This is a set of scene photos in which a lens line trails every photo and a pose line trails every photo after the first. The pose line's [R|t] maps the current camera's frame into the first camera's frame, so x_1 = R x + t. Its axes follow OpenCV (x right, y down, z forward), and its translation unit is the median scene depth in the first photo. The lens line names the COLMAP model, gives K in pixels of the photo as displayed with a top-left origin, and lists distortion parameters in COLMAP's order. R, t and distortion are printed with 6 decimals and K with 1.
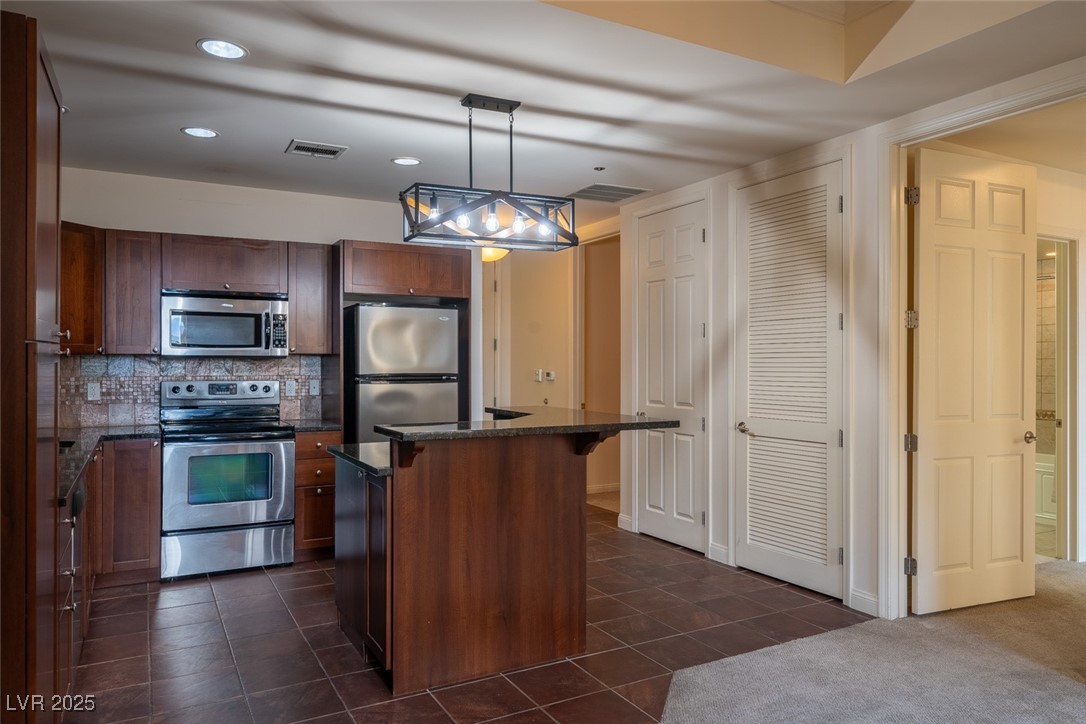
lens RADIAL K [[727.9, 0, 543.1], [0, 727.9, 356.1], [0, 0, 1]] dist [-0.001225, 0.001204]
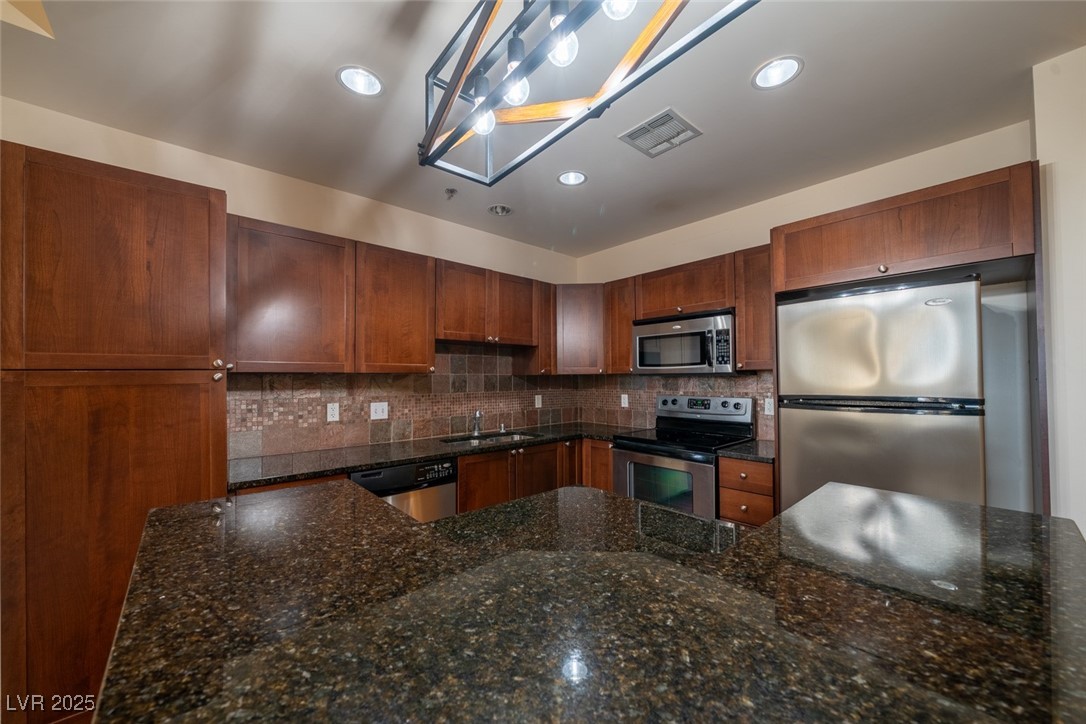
lens RADIAL K [[403.6, 0, 547.6], [0, 403.6, 368.3], [0, 0, 1]] dist [-0.005266, -0.000068]
pose [[0.231311, -0.028922, -0.972450, 0.112766], [0.015592, 0.999540, -0.026019, 0.004785], [0.972755, -0.009144, 0.231656, 0.741947]]
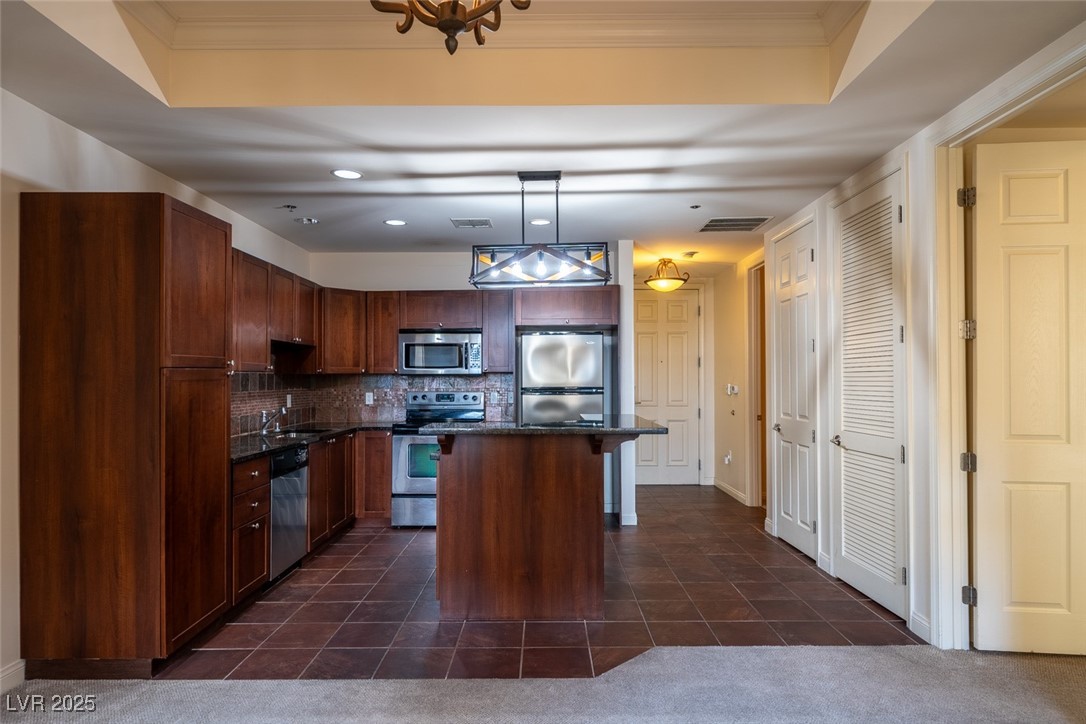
lens RADIAL K [[632.9, 0, 543.0], [0, 632.9, 362.0], [0, 0, 1]] dist [0.002000, -0.000665]
pose [[0.875510, -0.017159, -0.482895, 0.366775], [0.008791, 0.999770, -0.019586, 0.002093], [0.483120, 0.012903, 0.875459, 0.024258]]
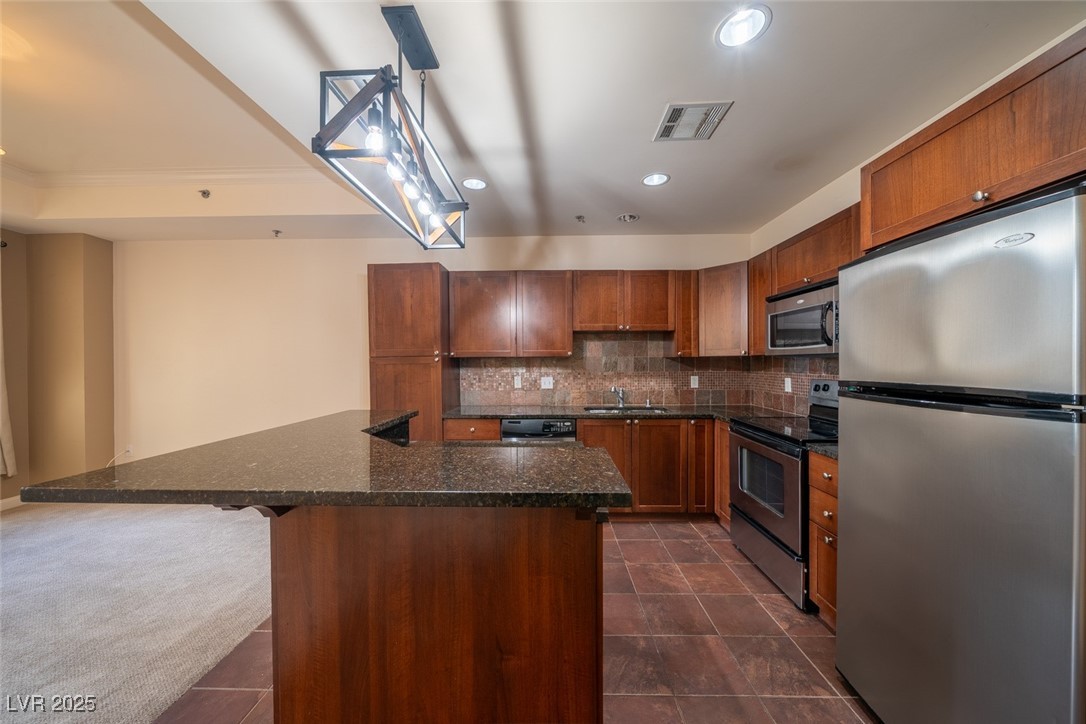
lens RADIAL K [[371.1, 0, 542.6], [0, 371.1, 359.8], [0, 0, 1]] dist [-0.001733, -0.000104]
pose [[-0.500825, -0.003873, -0.865540, 0.164772], [0.011754, 0.999867, -0.011276, 0.008294], [0.865468, -0.015821, -0.500714, 1.045447]]
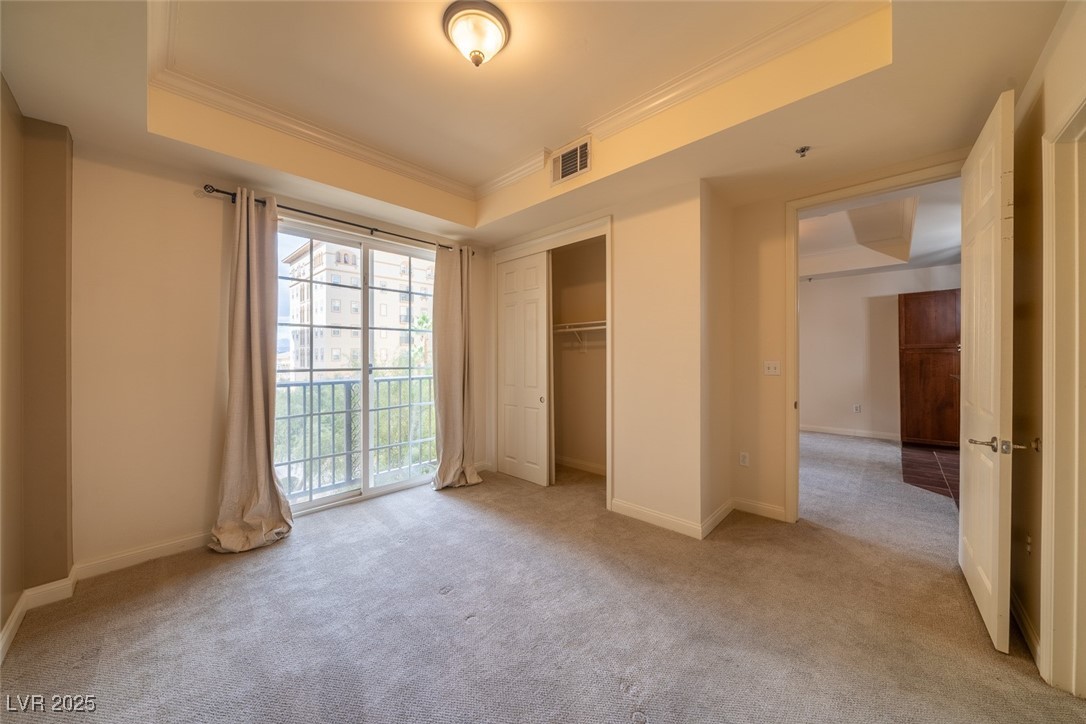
lens RADIAL K [[373.4, 0, 546.0], [0, 373.4, 355.8], [0, 0, 1]] dist [-0.001172, -0.000183]
pose [[-0.948030, -0.000519, -0.318180, 1.180227], [0.002008, 0.999969, -0.007616, 0.020041], [0.318174, -0.007859, -0.948000, 1.181233]]
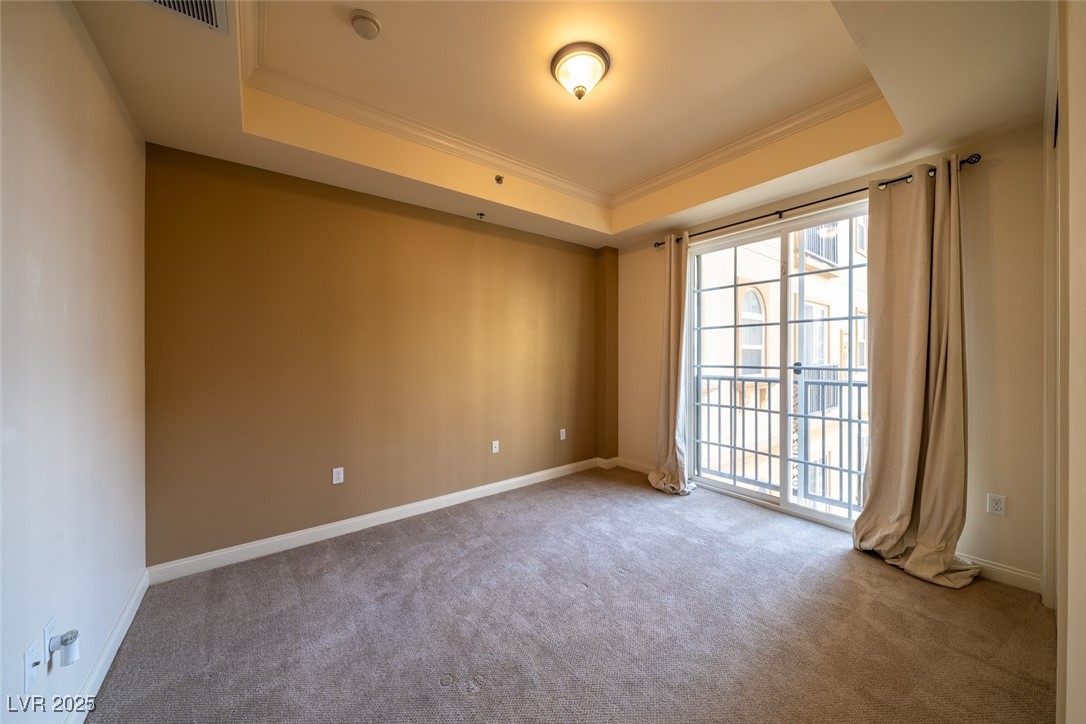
lens RADIAL K [[376.9, 0, 538.6], [0, 376.9, 350.3], [0, 0, 1]] dist [-0.004030, -0.000198]
pose [[-0.152366, 0.010752, 0.988266, 0.650609], [-0.000875, 0.999939, -0.011014, 0.015851], [-0.988324, -0.002543, -0.152348, 0.881867]]
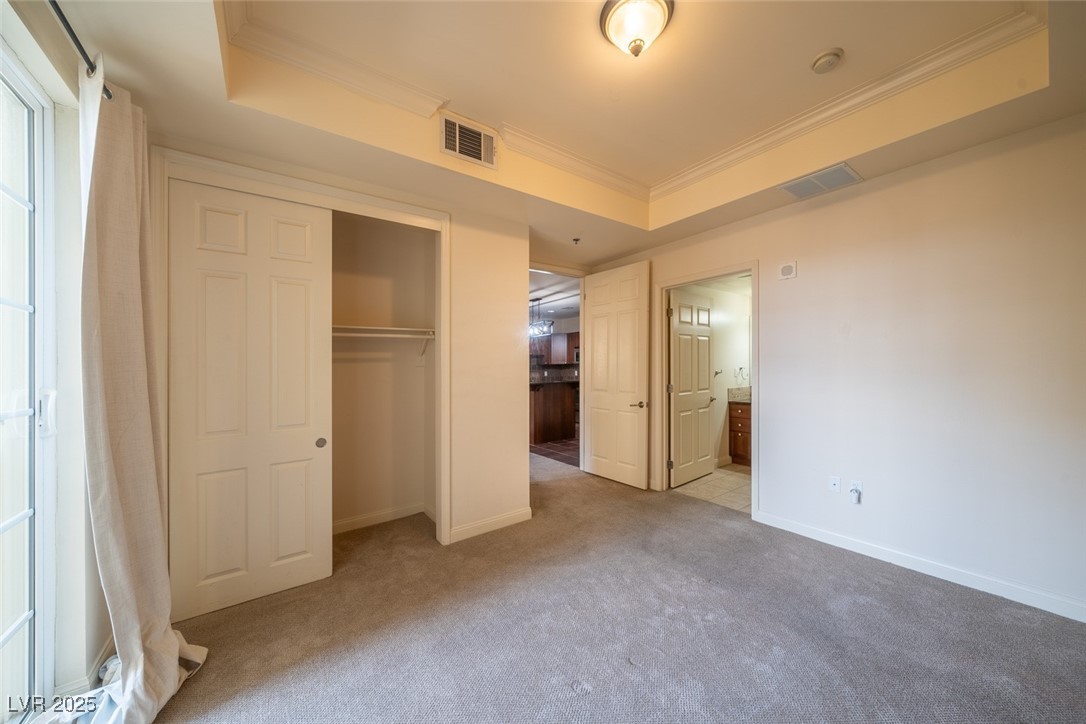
lens RADIAL K [[370.4, 0, 545.9], [0, 370.4, 367.8], [0, 0, 1]] dist [-0.014368, -0.000034]
pose [[0.136761, 0.000033, -0.990604, 1.484406], [0.019794, 0.999800, 0.002766, 0.011801], [0.990406, -0.019986, 0.136733, 0.616375]]
